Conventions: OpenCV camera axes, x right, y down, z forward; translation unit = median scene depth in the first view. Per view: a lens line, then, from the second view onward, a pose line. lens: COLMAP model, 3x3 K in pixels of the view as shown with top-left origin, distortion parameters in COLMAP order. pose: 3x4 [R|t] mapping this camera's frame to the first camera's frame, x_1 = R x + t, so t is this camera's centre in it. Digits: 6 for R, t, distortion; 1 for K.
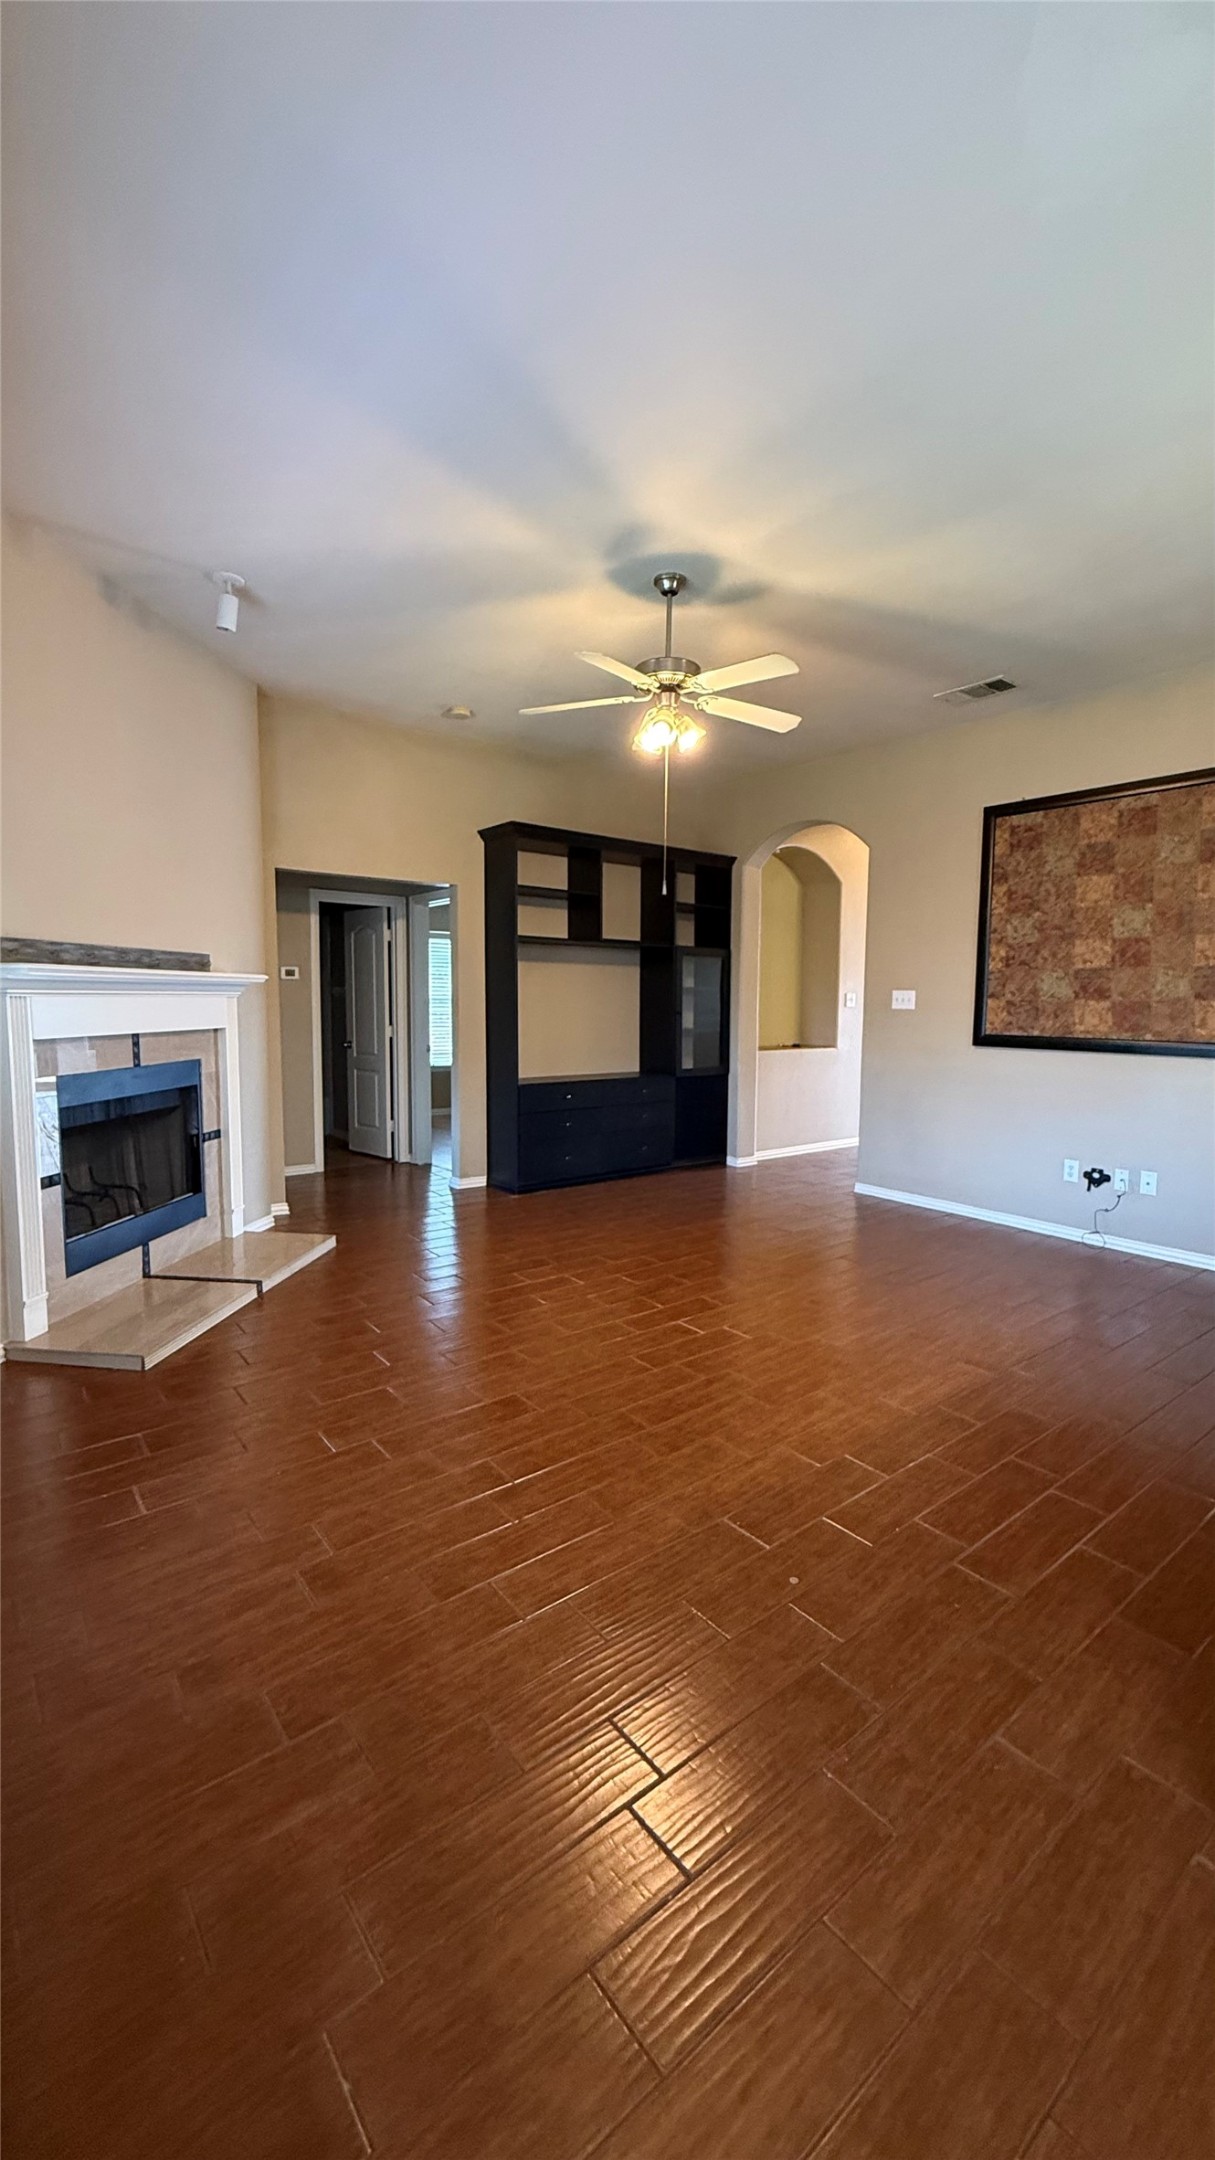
lens RADIAL K [[861.1, 0, 602.6], [0, 861.1, 1077.2], [0, 0, 1]] dist [-0.002918, 0.000708]
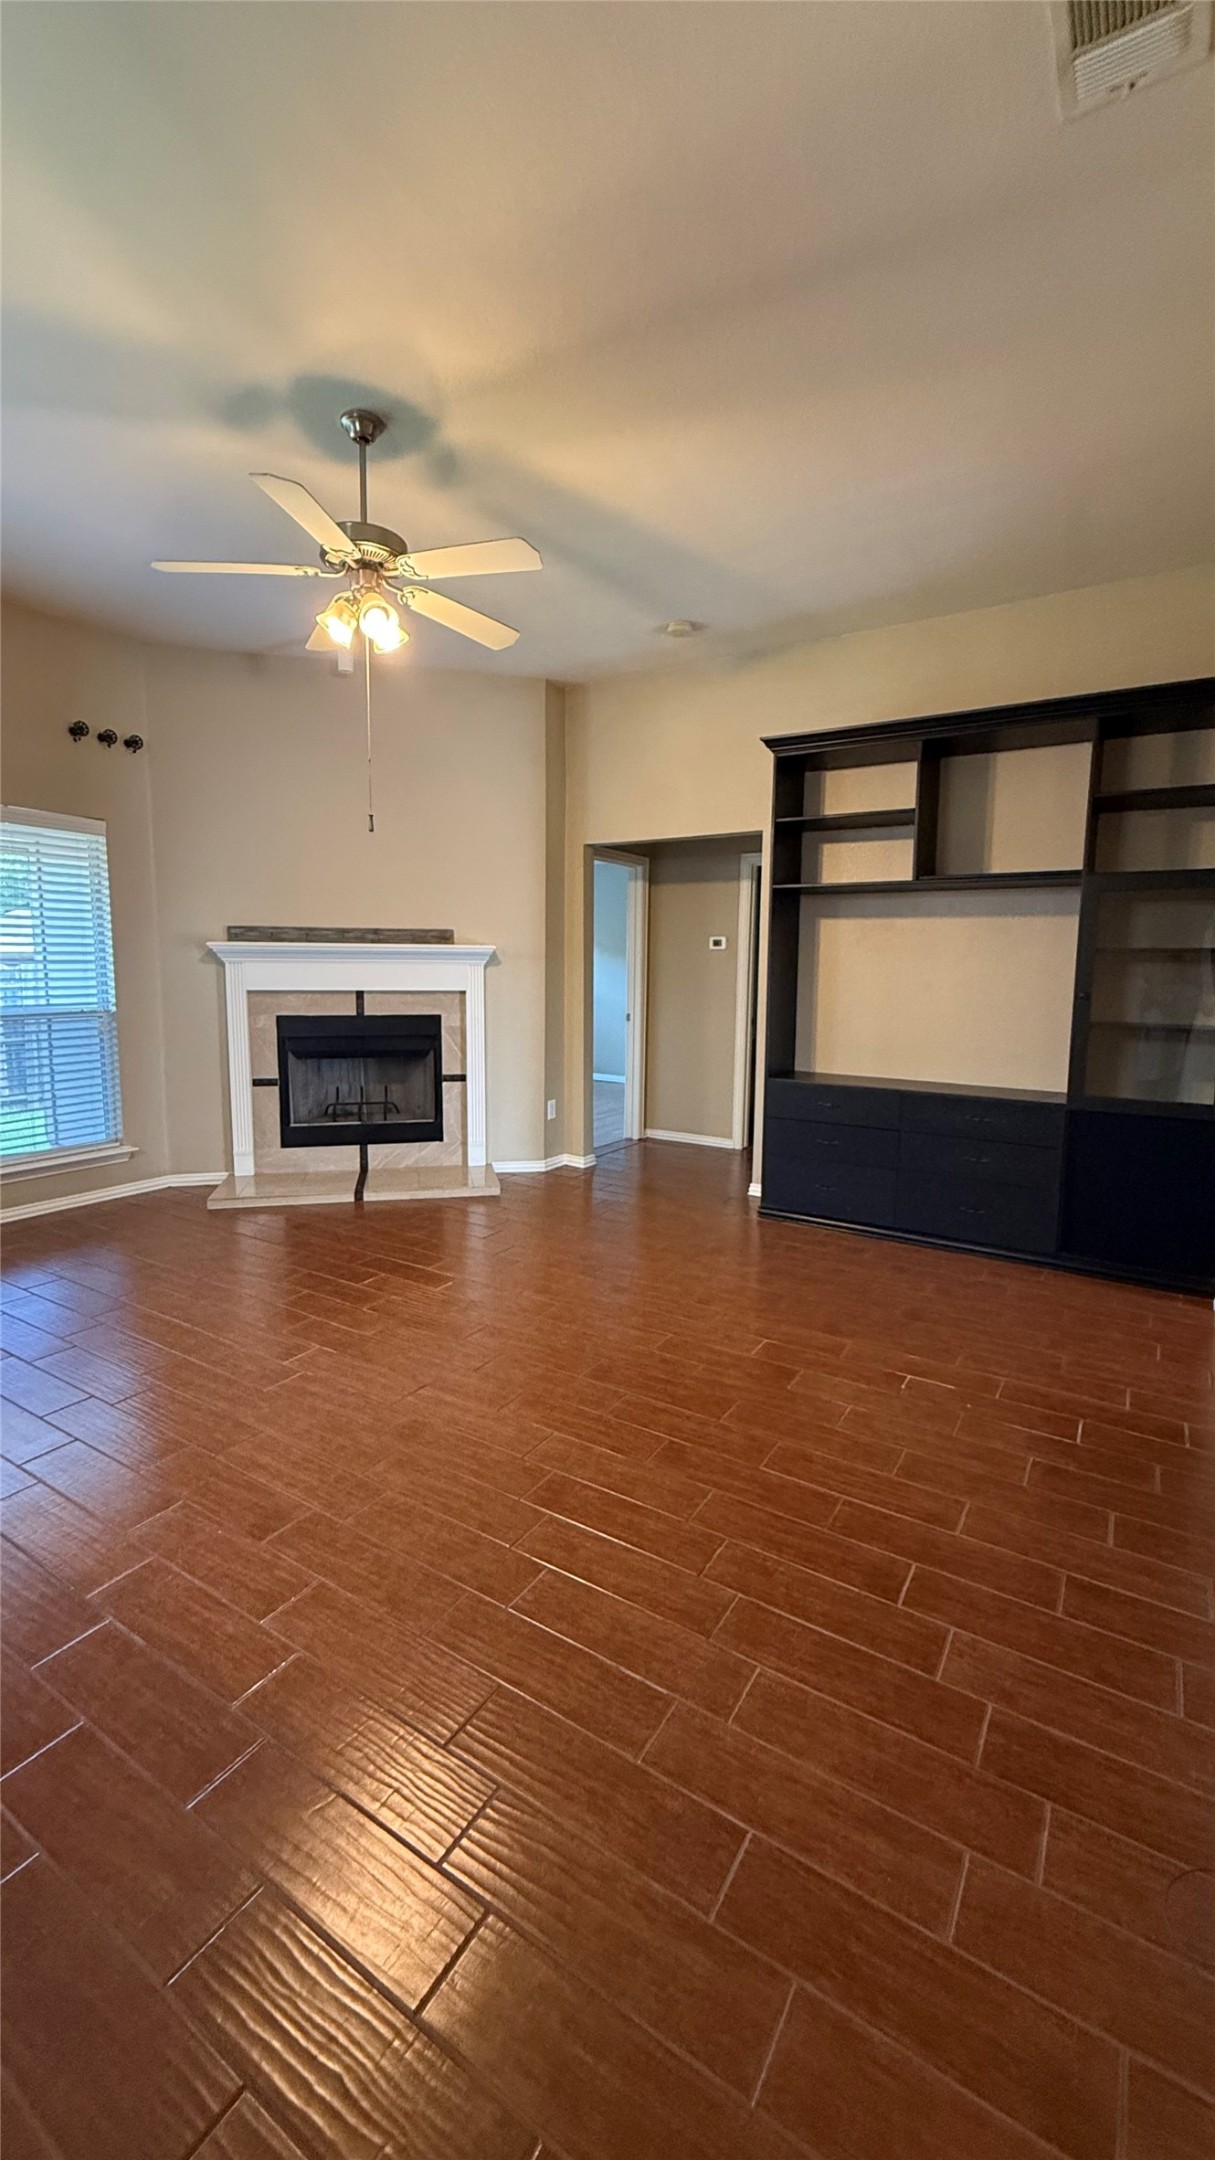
lens RADIAL K [[861.1, 0, 610.1], [0, 861.1, 1067.8], [0, 0, 1]] dist [-0.002918, 0.000708]
pose [[0.345119, 0.105685, -0.932590, 0.756717], [-0.092930, 0.992605, 0.078096, -0.062797], [0.933947, 0.059713, 0.352388, 0.768395]]
